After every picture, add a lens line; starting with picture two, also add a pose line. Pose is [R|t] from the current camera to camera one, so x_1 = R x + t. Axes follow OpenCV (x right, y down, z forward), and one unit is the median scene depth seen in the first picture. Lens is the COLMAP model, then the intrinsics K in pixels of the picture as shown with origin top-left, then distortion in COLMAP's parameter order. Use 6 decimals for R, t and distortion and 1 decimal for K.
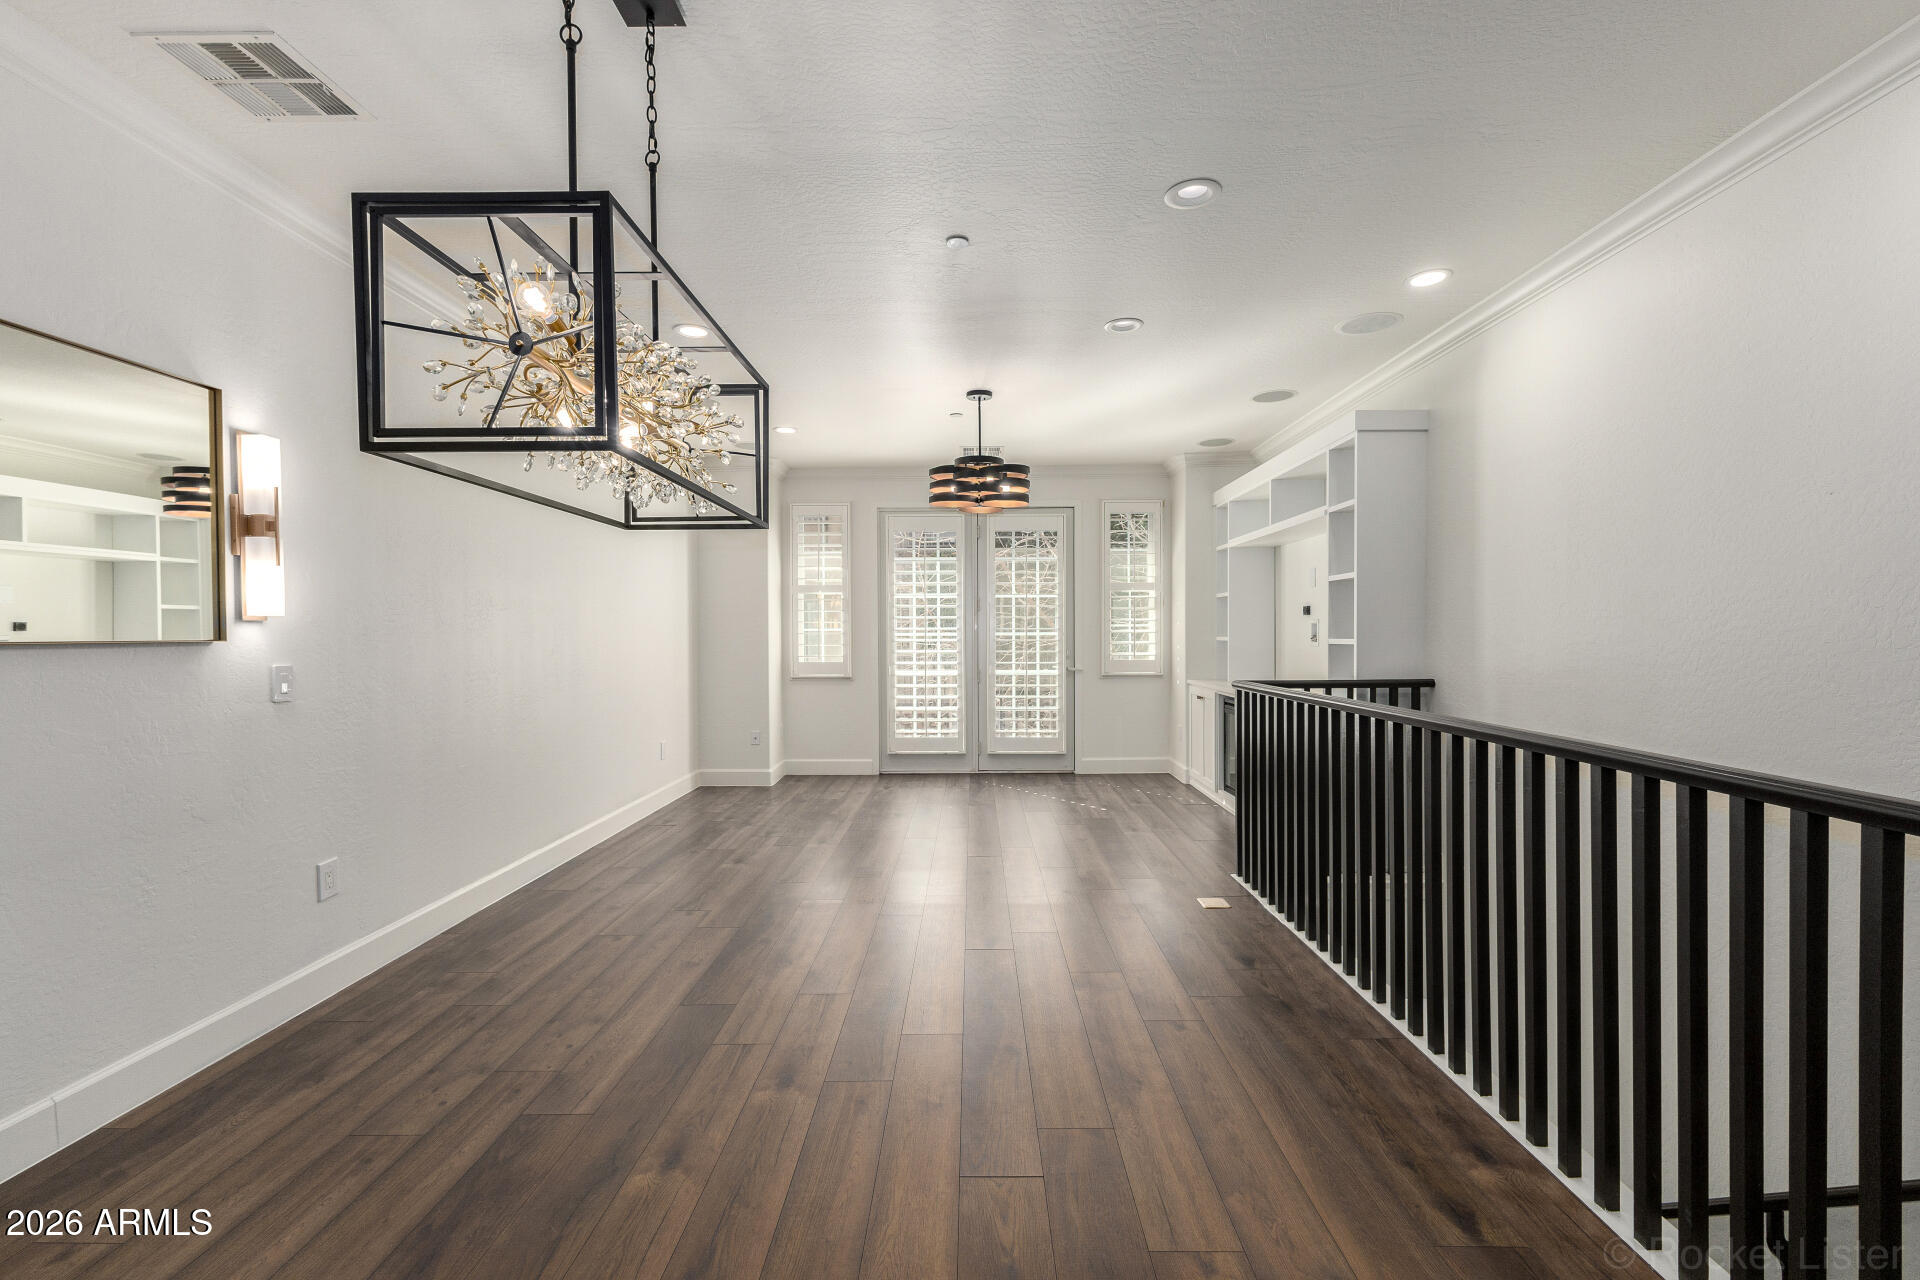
lens RADIAL K [[833.0, 0, 971.2], [0, 833.0, 644.6], [0, 0, 1]] dist [0.005198, -0.001743]
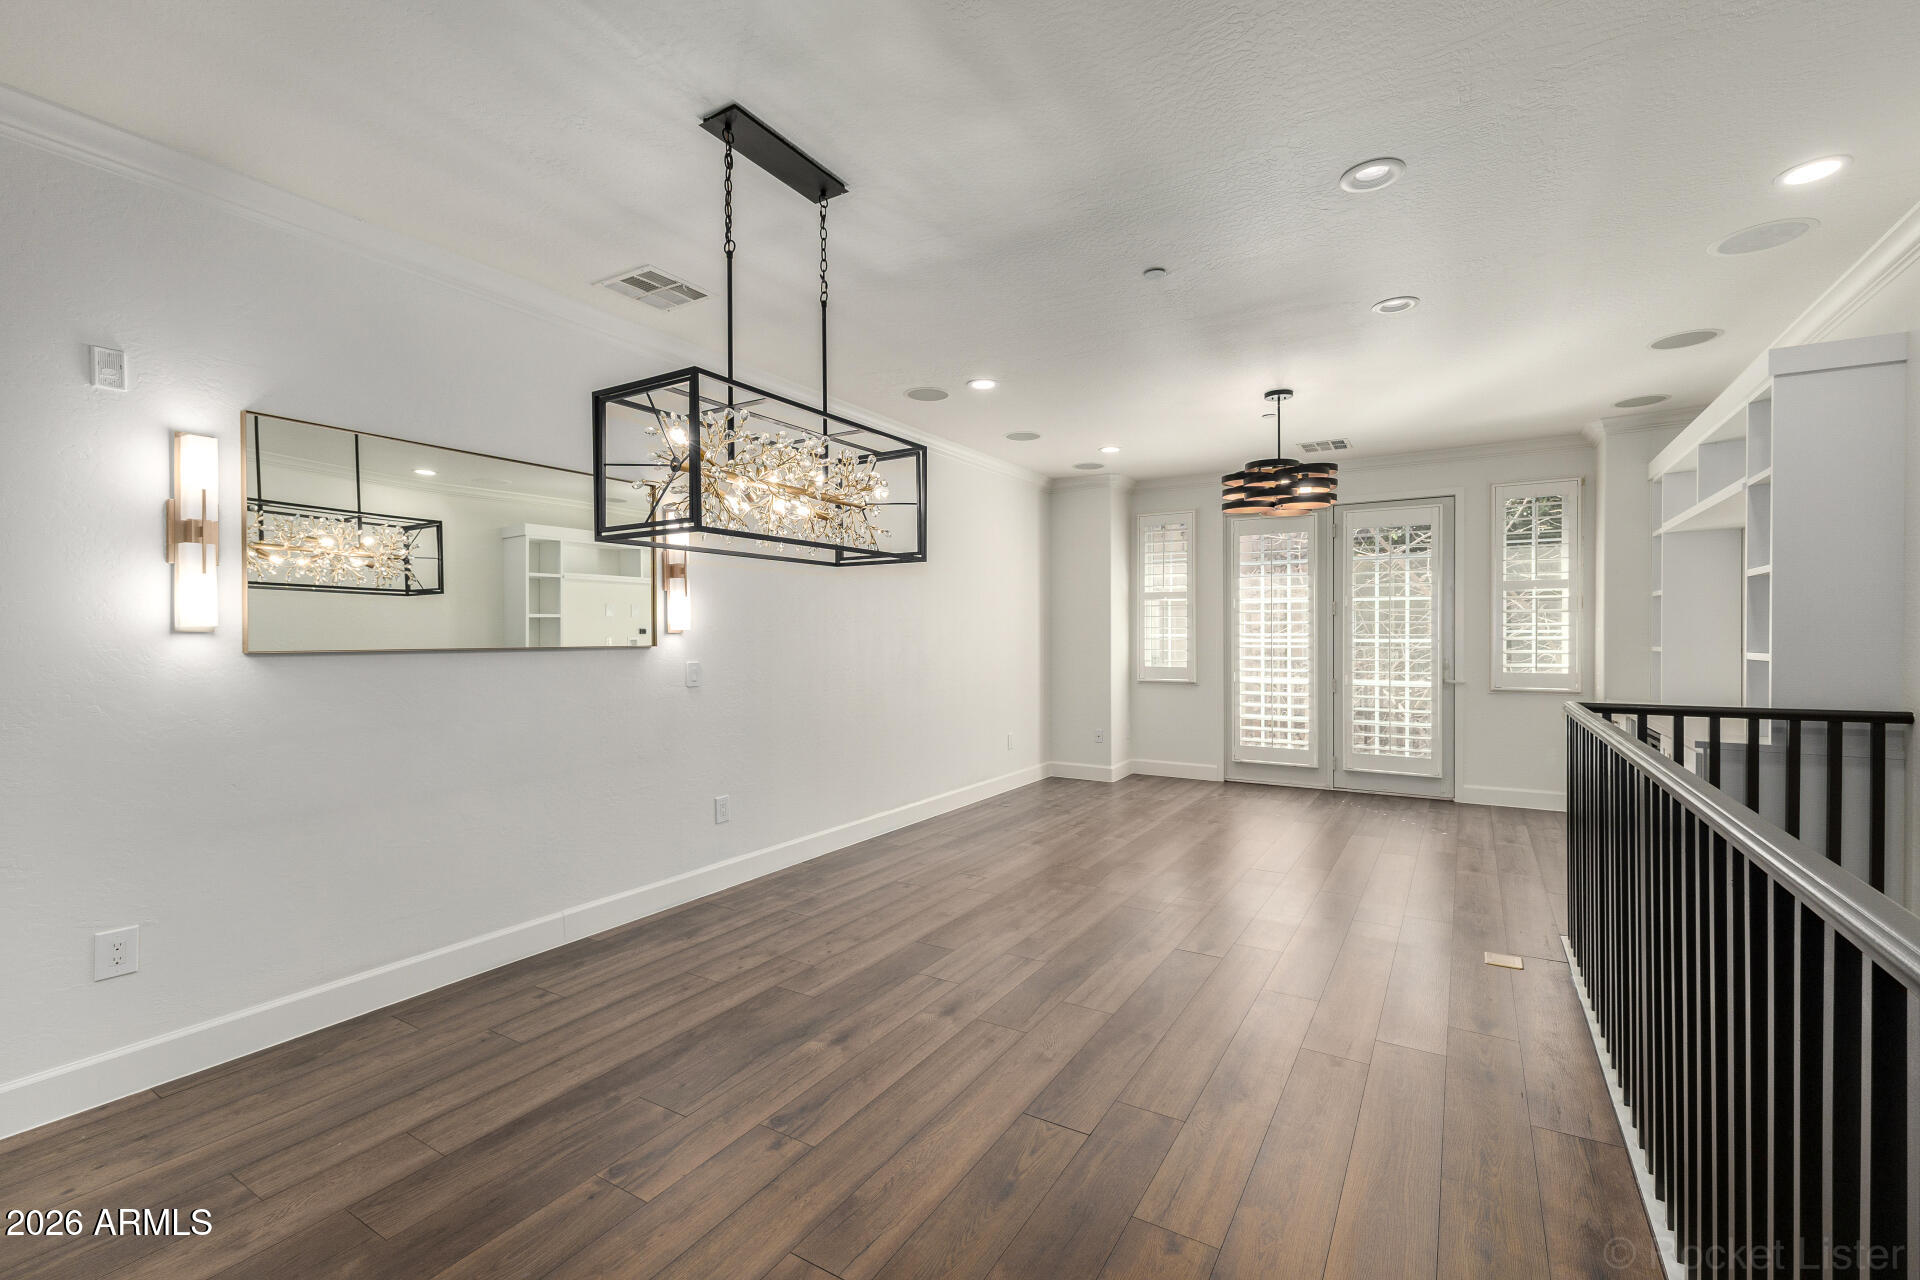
lens RADIAL K [[833.0, 0, 956.4], [0, 833.0, 646.8], [0, 0, 1]] dist [0.005198, -0.001743]
pose [[0.854243, 0.009840, -0.519781, 0.222580], [-0.009555, 0.999949, 0.003225, -0.008009], [0.519786, 0.002212, 0.854294, -0.021363]]
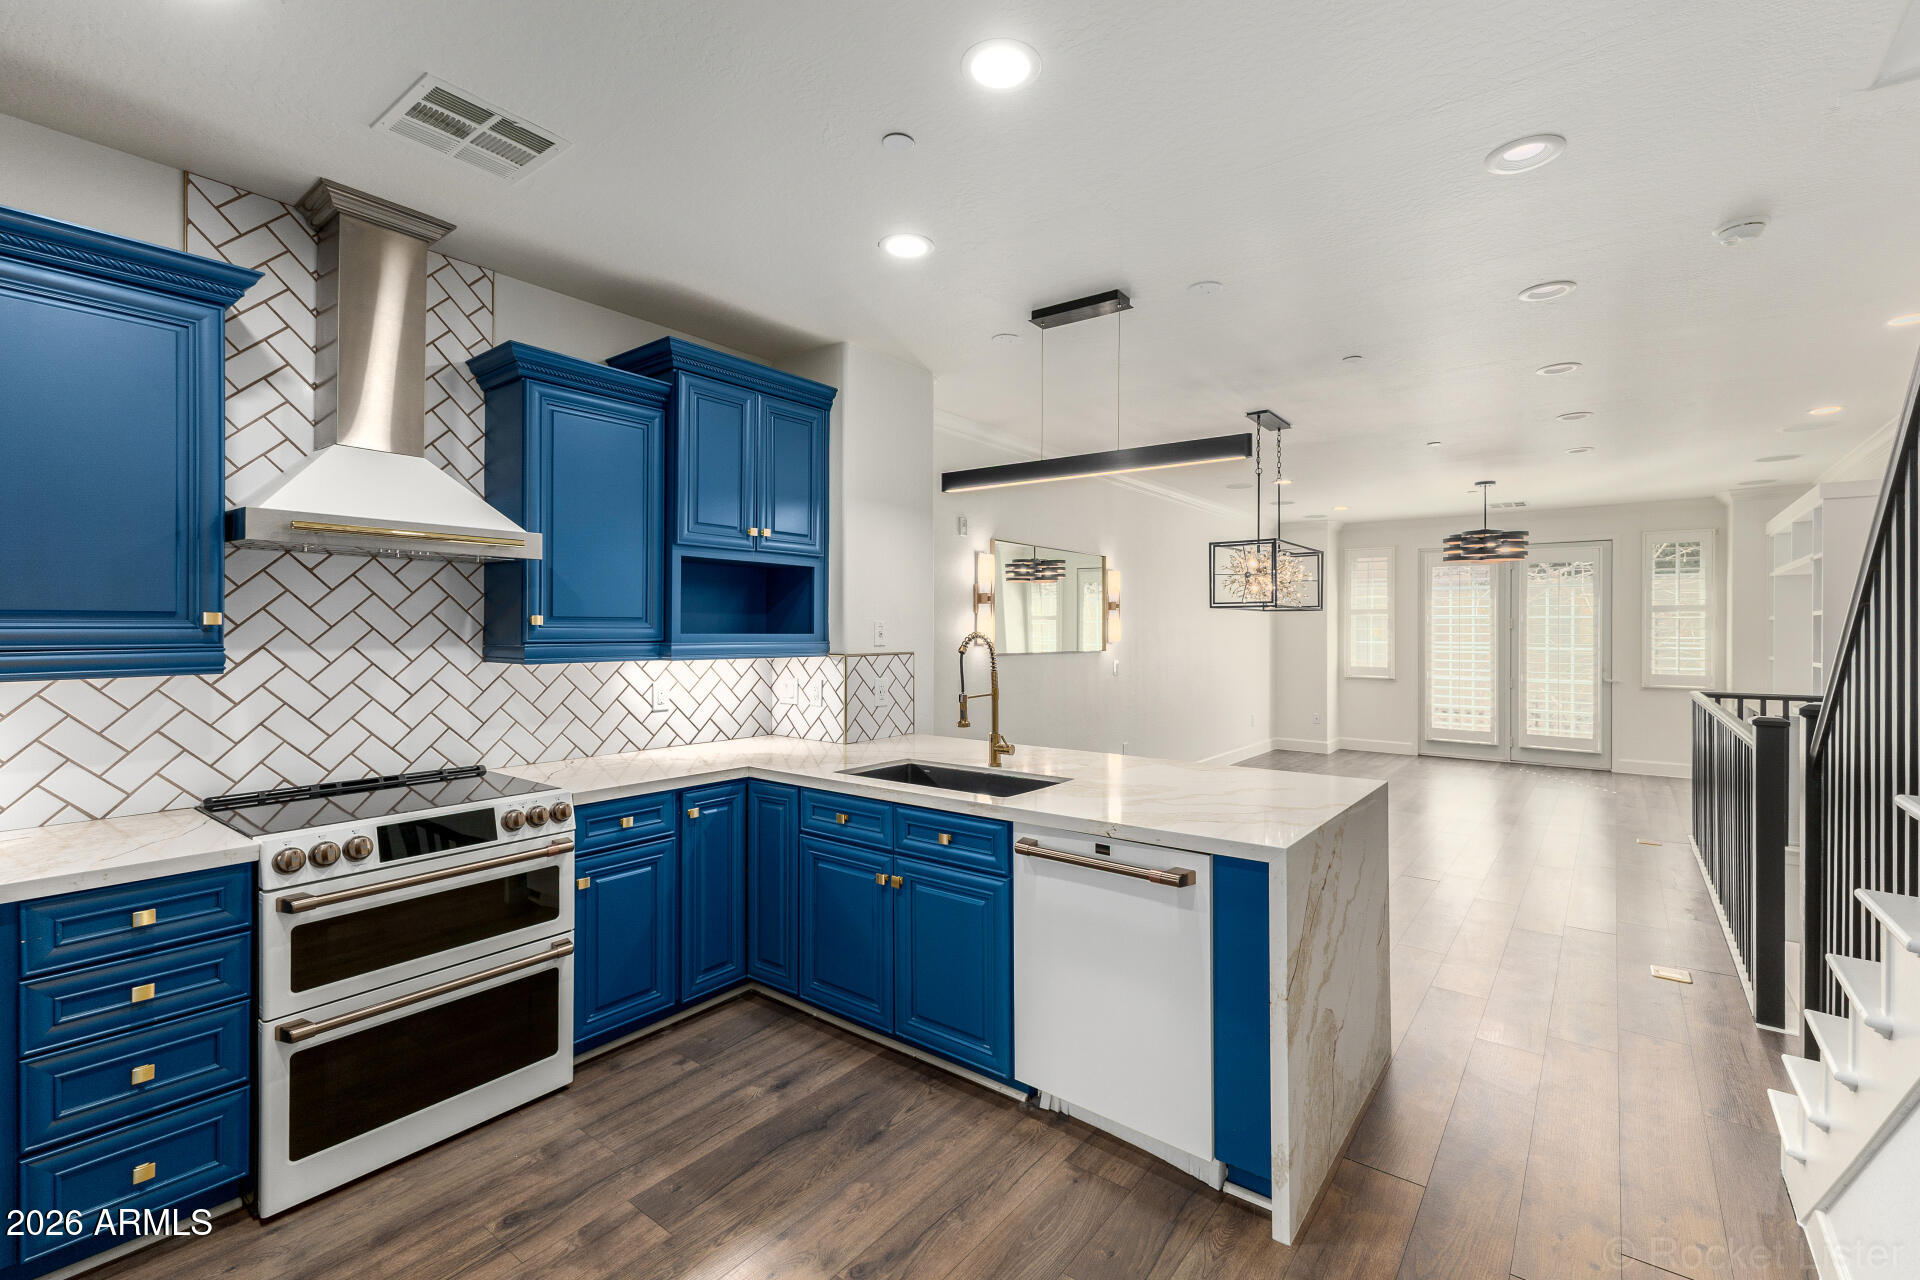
lens RADIAL K [[833.0, 0, 952.5], [0, 833.0, 634.8], [0, 0, 1]] dist [0.005198, -0.001743]
pose [[0.784318, 0.010869, -0.620264, 0.210234], [-0.017997, 0.999824, -0.005237, -0.018860], [0.620098, 0.015271, 0.784376, -0.789101]]
